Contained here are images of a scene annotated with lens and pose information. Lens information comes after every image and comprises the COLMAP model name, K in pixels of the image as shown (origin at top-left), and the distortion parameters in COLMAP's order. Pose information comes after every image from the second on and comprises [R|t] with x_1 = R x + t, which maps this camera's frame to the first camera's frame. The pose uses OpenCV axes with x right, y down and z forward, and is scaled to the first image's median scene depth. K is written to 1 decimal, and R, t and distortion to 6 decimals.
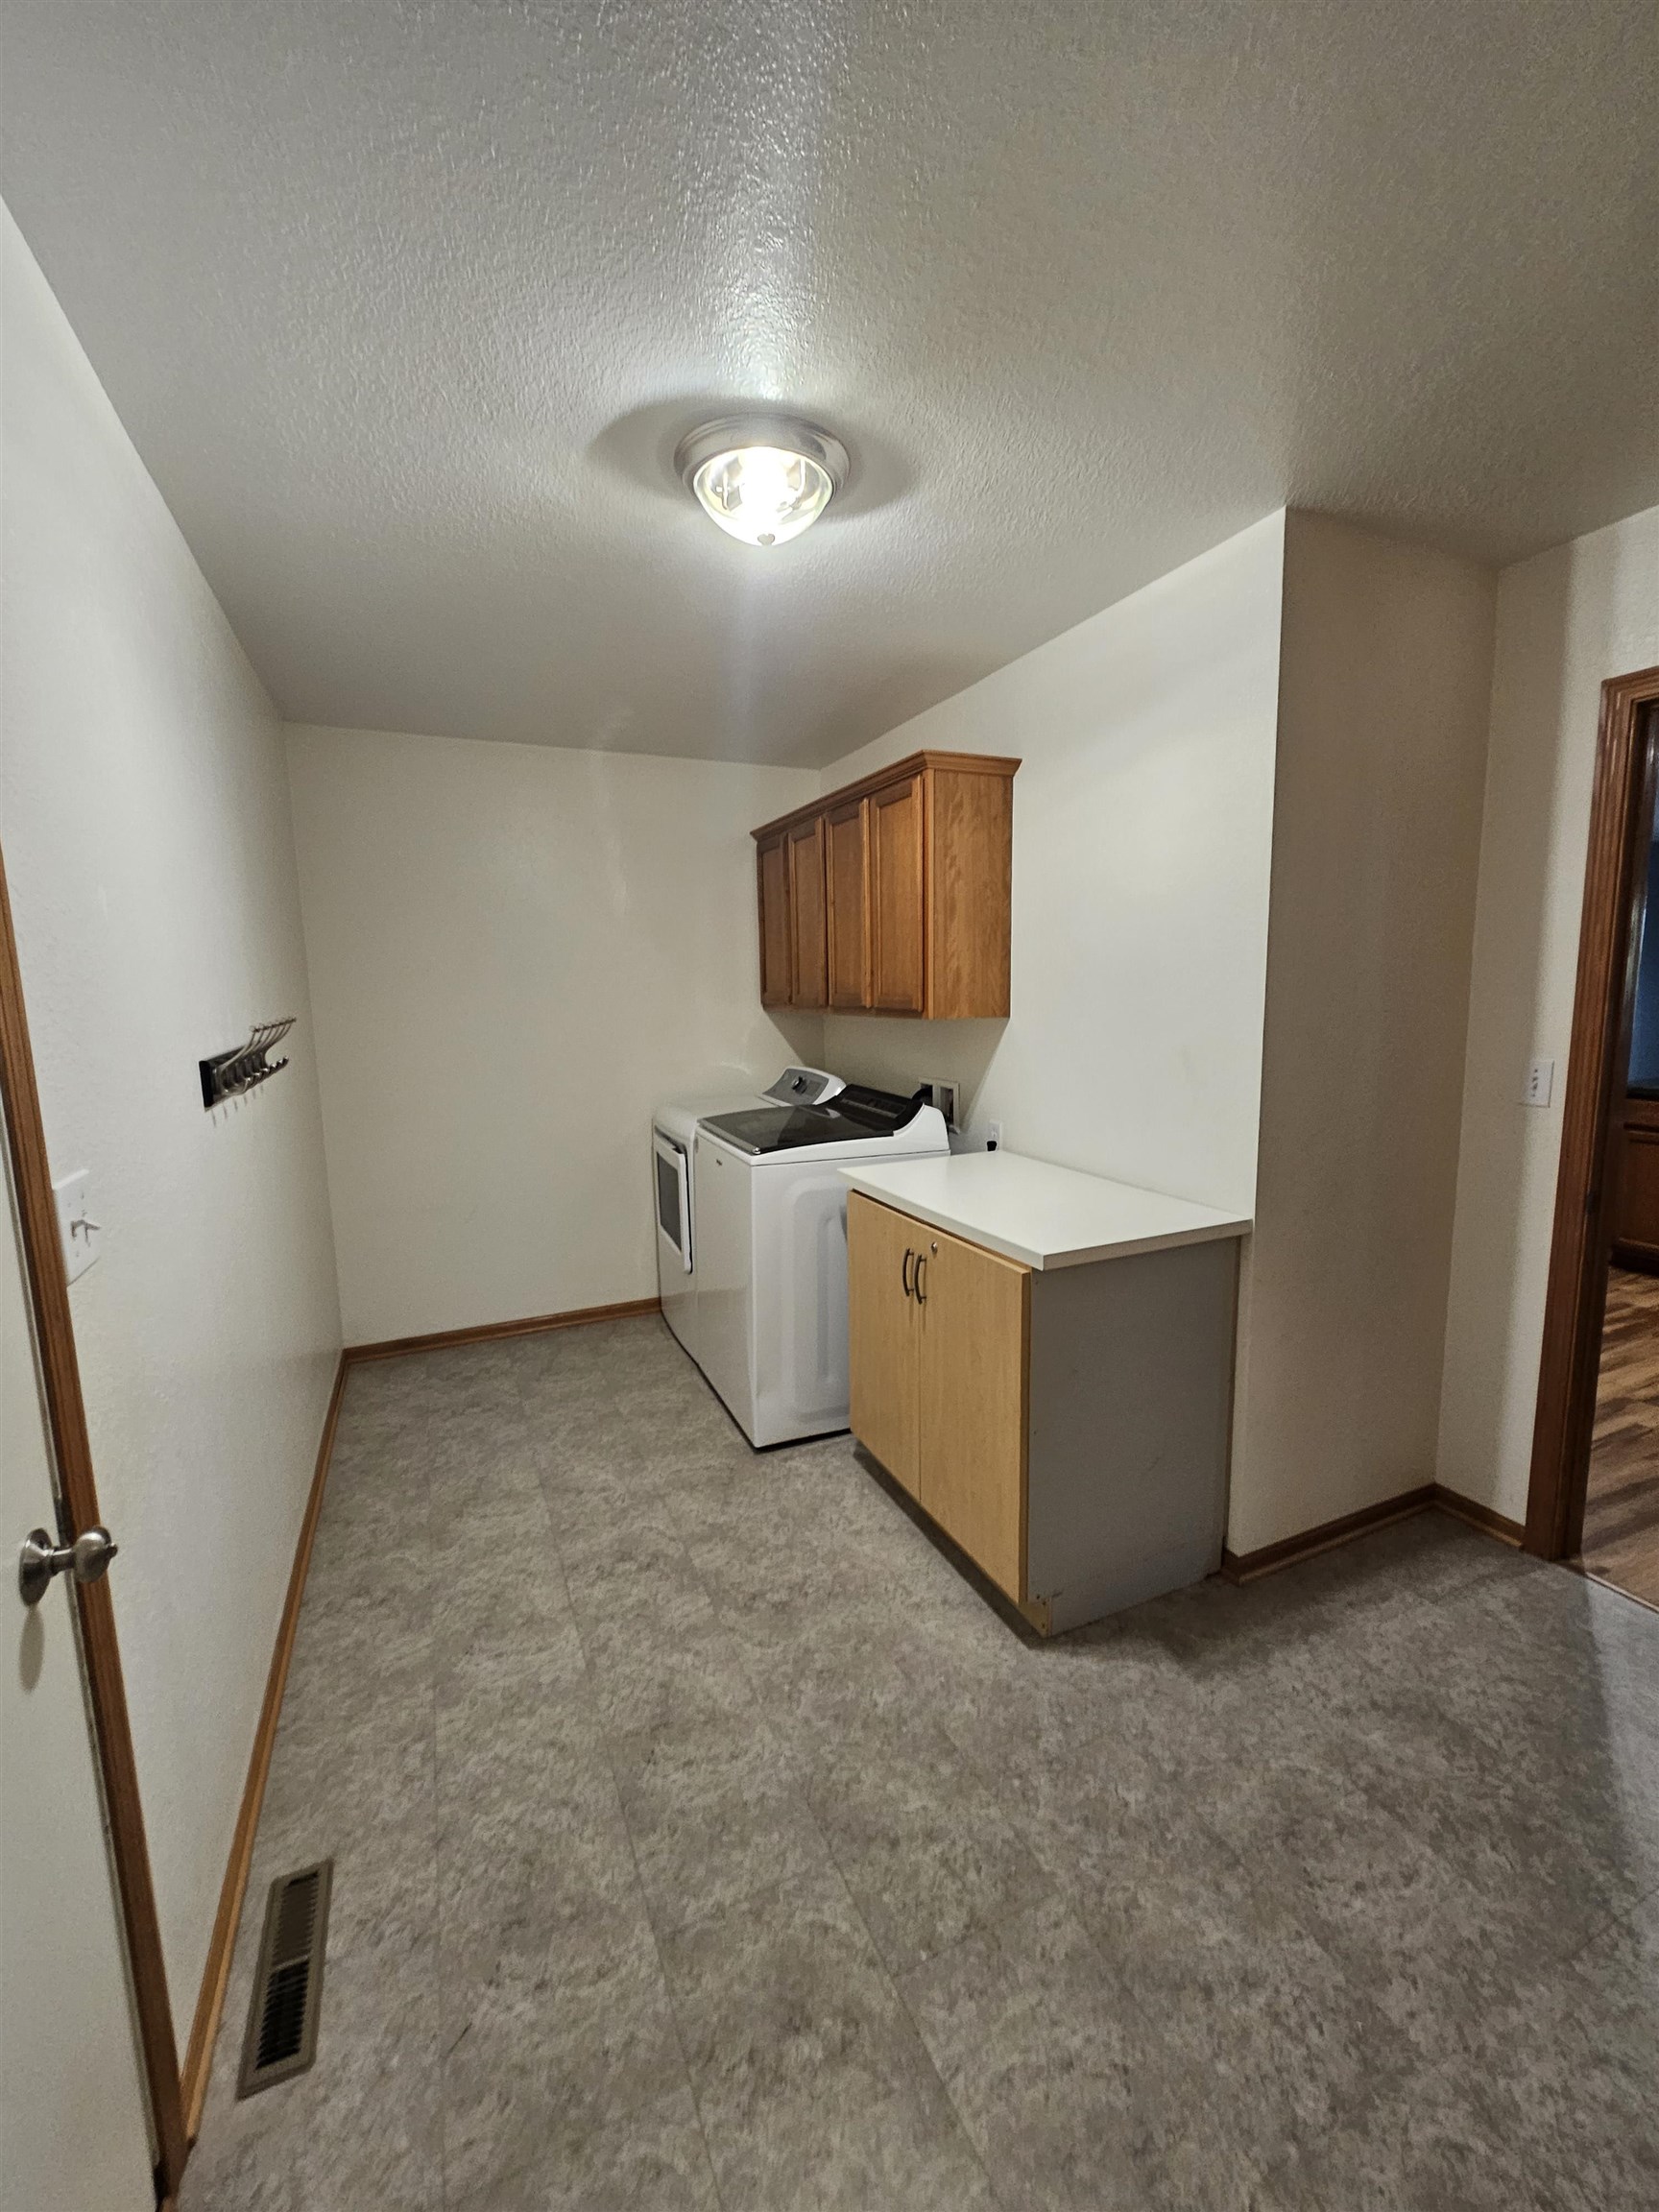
lens RADIAL K [[902.4, 0, 838.6], [0, 902.4, 1101.4], [0, 0, 1]] dist [-0.002139, 0.000492]
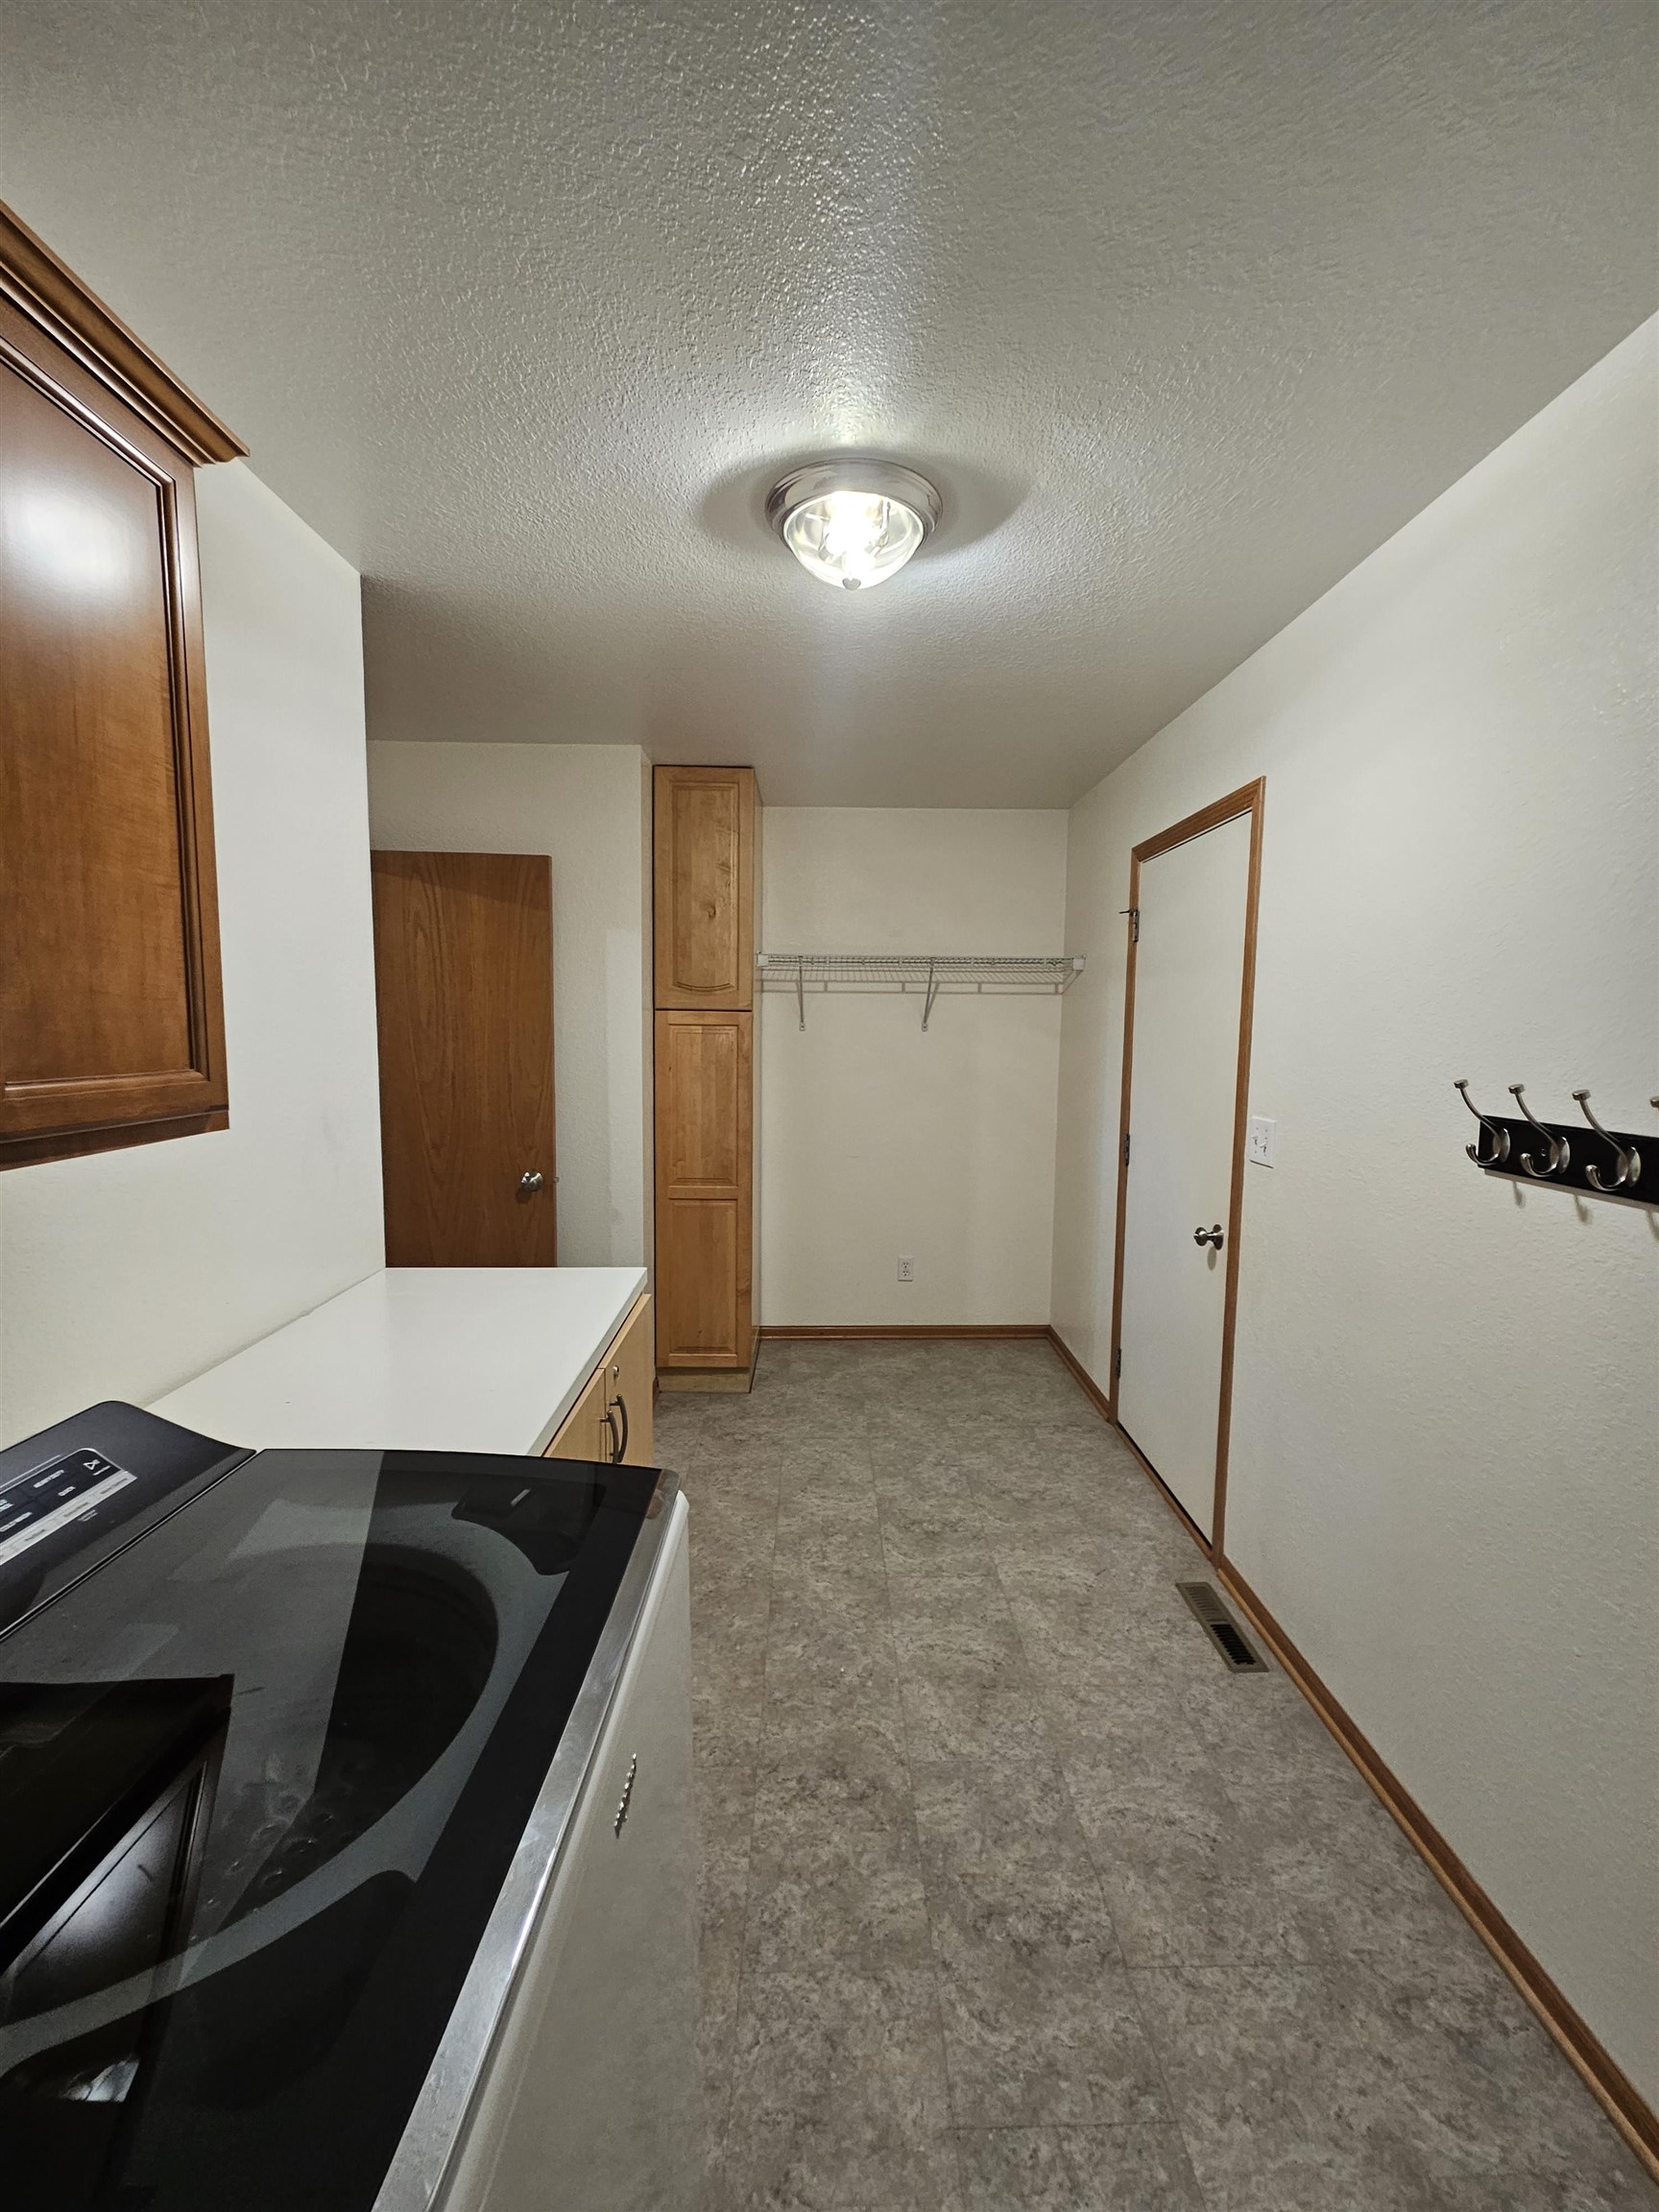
lens RADIAL K [[902.4, 0, 837.6], [0, 902.4, 1111.4], [0, 0, 1]] dist [-0.002139, 0.000492]
pose [[-0.918130, -0.033348, 0.394873, -0.423376], [0.054112, 0.976569, 0.208292, -0.240710], [-0.392567, 0.212607, -0.894813, 1.828704]]
